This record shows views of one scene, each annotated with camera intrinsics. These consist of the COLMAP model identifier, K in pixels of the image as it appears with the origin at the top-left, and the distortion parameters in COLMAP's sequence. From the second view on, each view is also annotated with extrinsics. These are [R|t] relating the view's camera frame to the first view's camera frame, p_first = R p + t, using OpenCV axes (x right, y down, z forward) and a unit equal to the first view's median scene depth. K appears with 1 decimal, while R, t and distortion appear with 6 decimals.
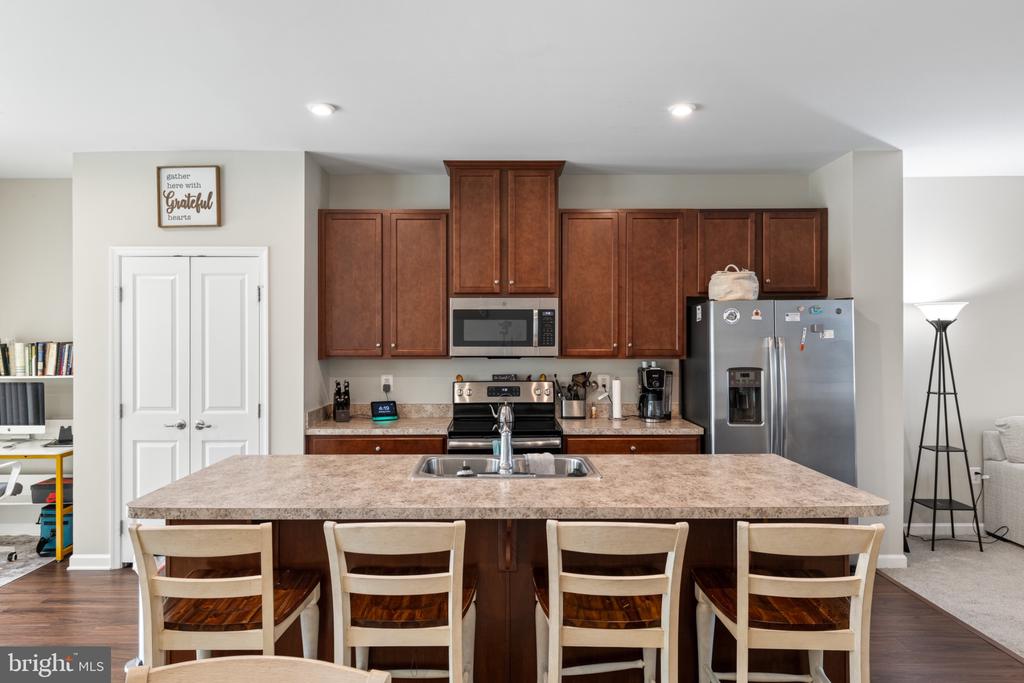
lens RADIAL K [[686.5, 0, 503.3], [0, 686.5, 331.6], [0, 0, 1]] dist [0.009236, -0.008038]
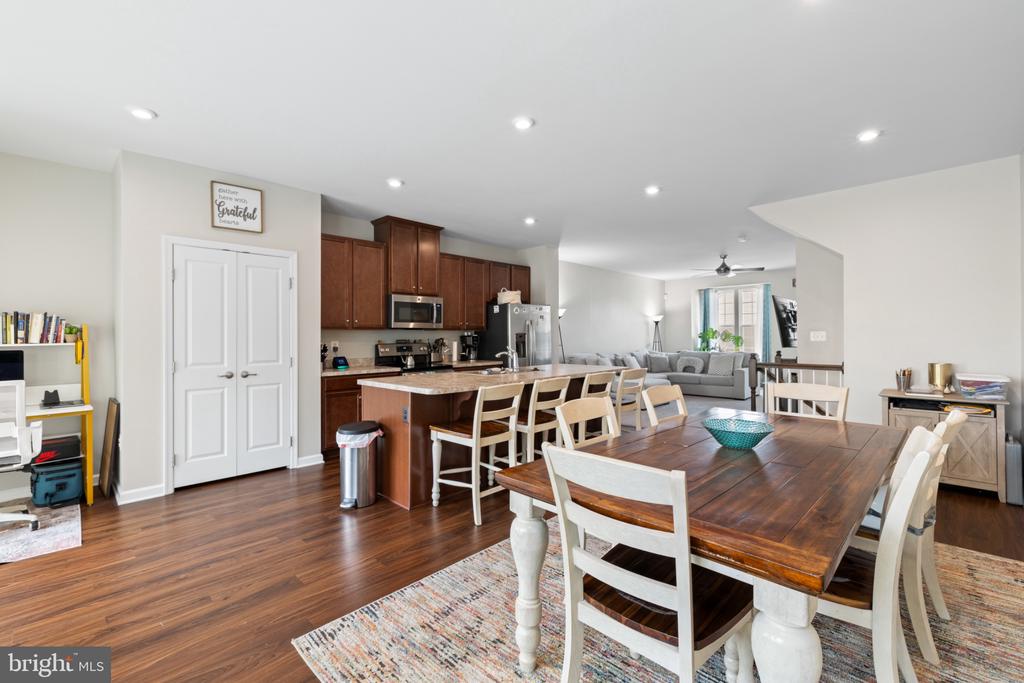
lens RADIAL K [[446.2, 0, 518.8], [0, 446.2, 336.6], [0, 0, 1]] dist [0.011964, 0.000420]
pose [[0.690083, -0.003780, 0.723720, -0.662671], [0.002201, 0.999993, 0.003125, 0.053916], [-0.723727, -0.000564, 0.690086, -0.020849]]
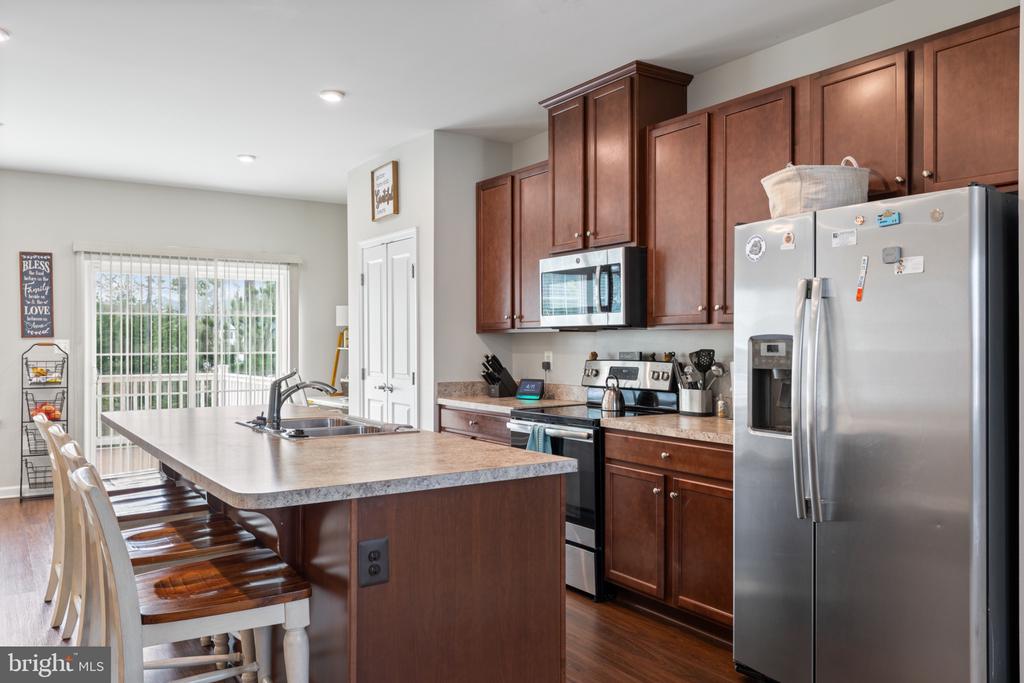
lens RADIAL K [[779.6, 0, 508.8], [0, 779.6, 333.7], [0, 0, 1]] dist [0.019199, -0.009111]
pose [[0.550590, -0.007626, -0.834741, 0.702784], [0.003042, 0.999970, -0.007129, 0.049897], [0.834770, 0.001386, 0.550597, 0.413237]]
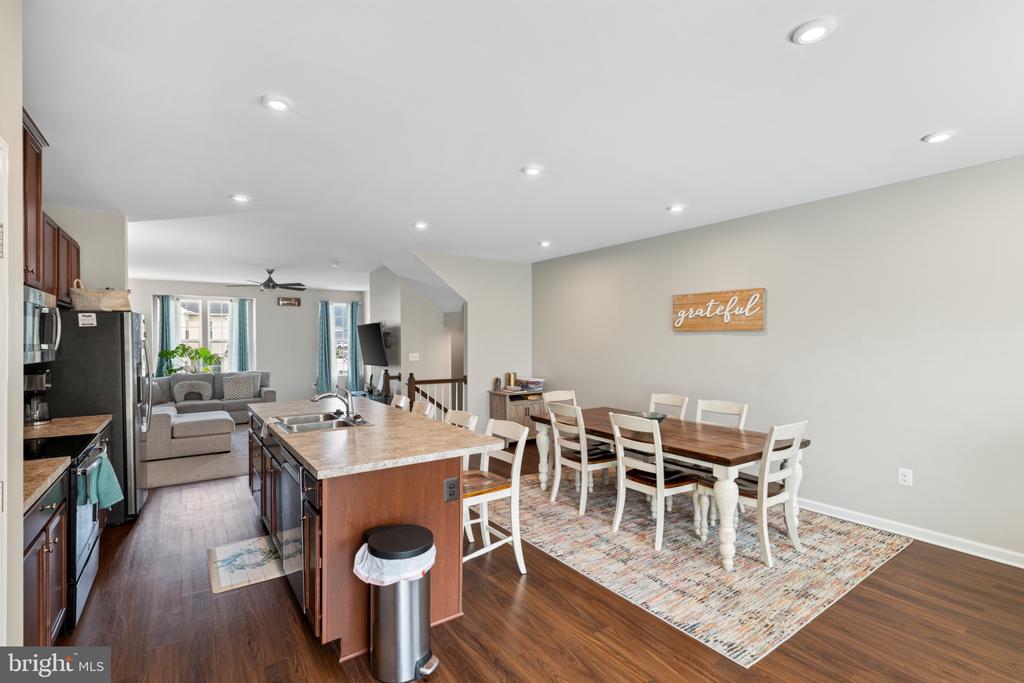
lens RADIAL K [[461.9, 0, 516.6], [0, 461.9, 343.6], [0, 0, 1]] dist [-0.001546, -0.001574]
pose [[-0.578450, -0.001641, 0.815716, -0.746952], [-0.000728, 0.999999, 0.001495, 0.011942], [-0.815718, 0.000271, -0.578450, 0.830617]]
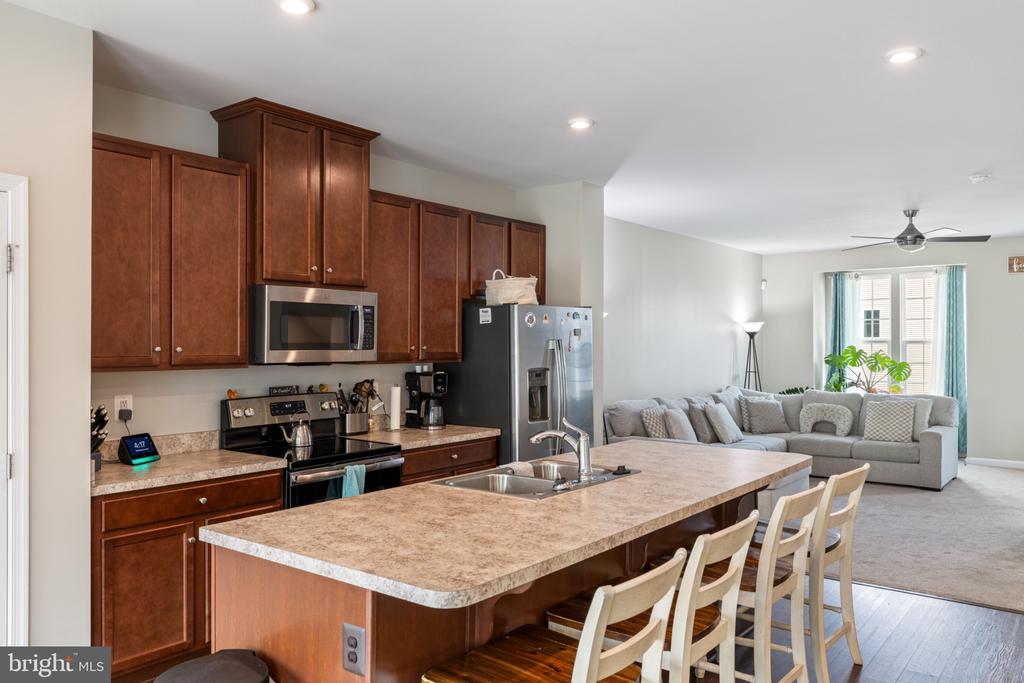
lens RADIAL K [[773.6, 0, 515.5], [0, 773.6, 348.3], [0, 0, 1]] dist [0.023955, -0.031612]
pose [[0.618357, -0.004187, 0.785886, -0.555982], [-0.005281, 0.999941, 0.009482, 0.009604], [-0.785880, -0.010014, 0.618298, 0.259454]]
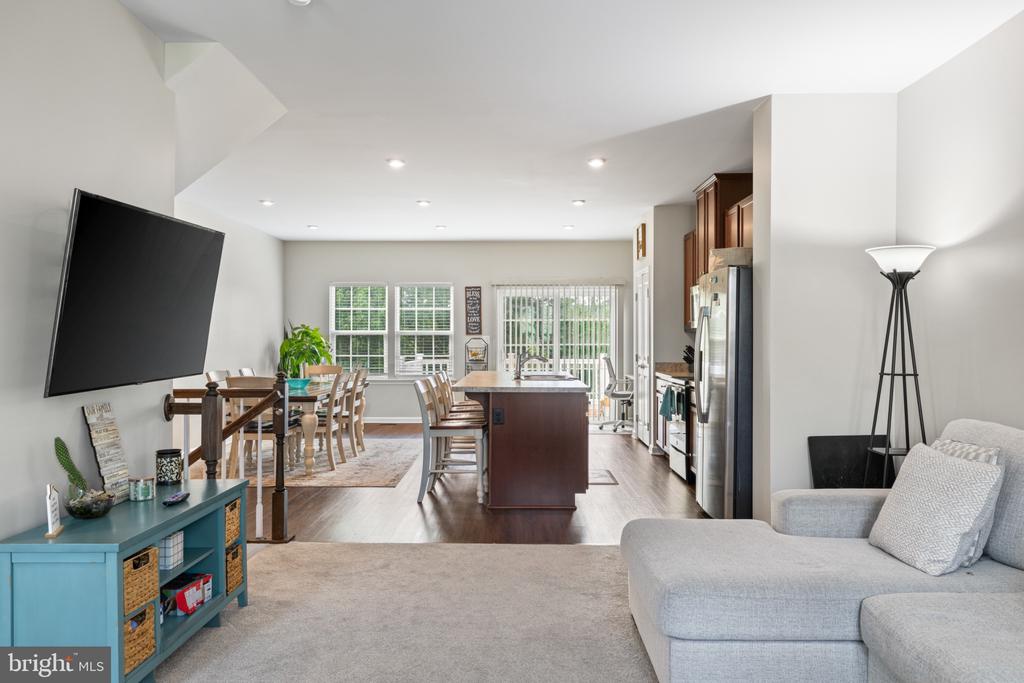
lens RADIAL K [[779.6, 0, 514.1], [0, 779.6, 343.5], [0, 0, 1]] dist [0.019199, -0.009111]
pose [[-0.012720, 0.008391, -0.999884, 1.517810], [0.002085, 0.999963, 0.008365, 0.051646], [0.999917, -0.001978, -0.012737, 0.634938]]
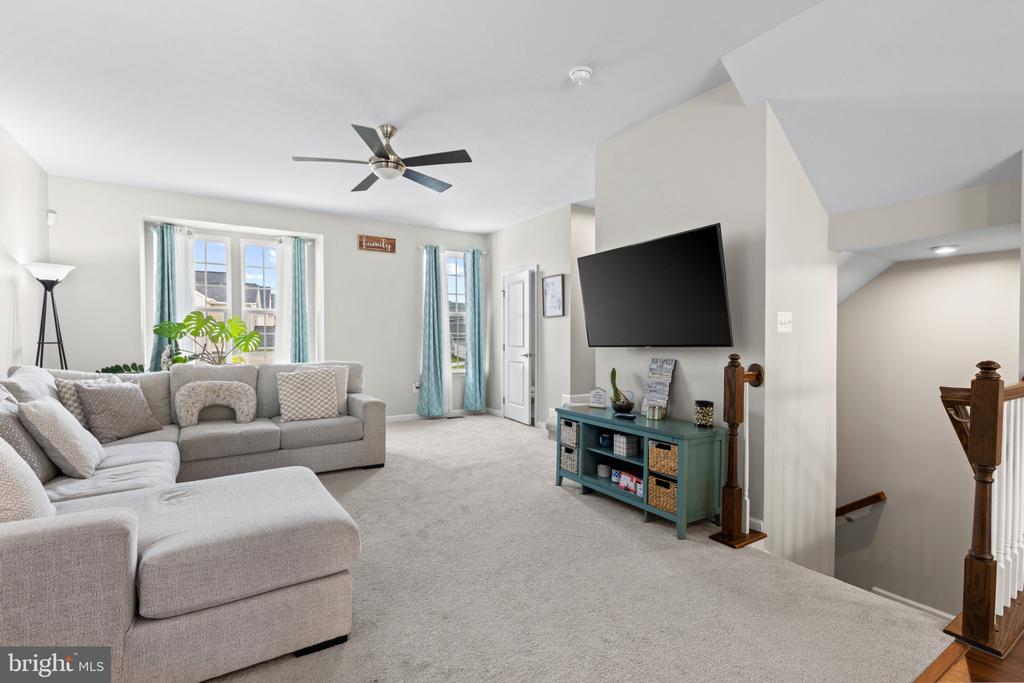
lens RADIAL K [[470.3, 0, 513.7], [0, 470.3, 346.7], [0, 0, 1]] dist [-0.001469, -0.000354]
pose [[-0.540448, -0.012071, 0.841291, 0.389344], [-0.005677, 0.999927, 0.010701, 0.084491], [-0.841358, 0.001007, -0.540477, 0.826745]]
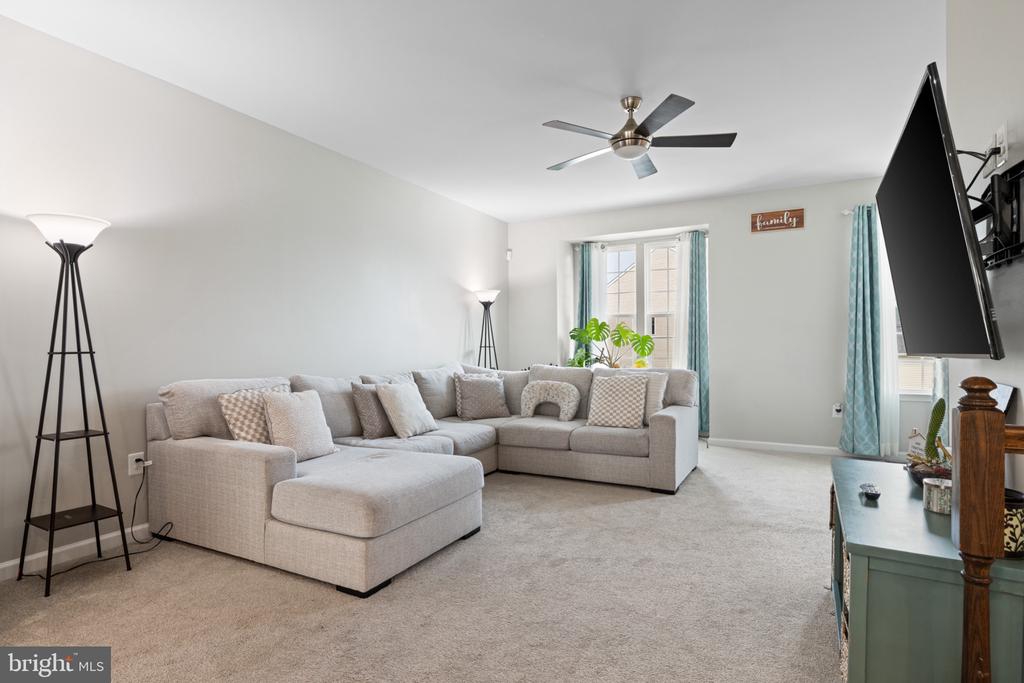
lens RADIAL K [[542.0, 0, 515.6], [0, 542.0, 350.2], [0, 0, 1]] dist [0.002752, -0.001703]
pose [[0.472238, -0.010125, 0.881413, 0.391786], [-0.002621, 0.999913, 0.012891, 0.082197], [-0.881467, -0.008397, 0.472171, 0.381182]]
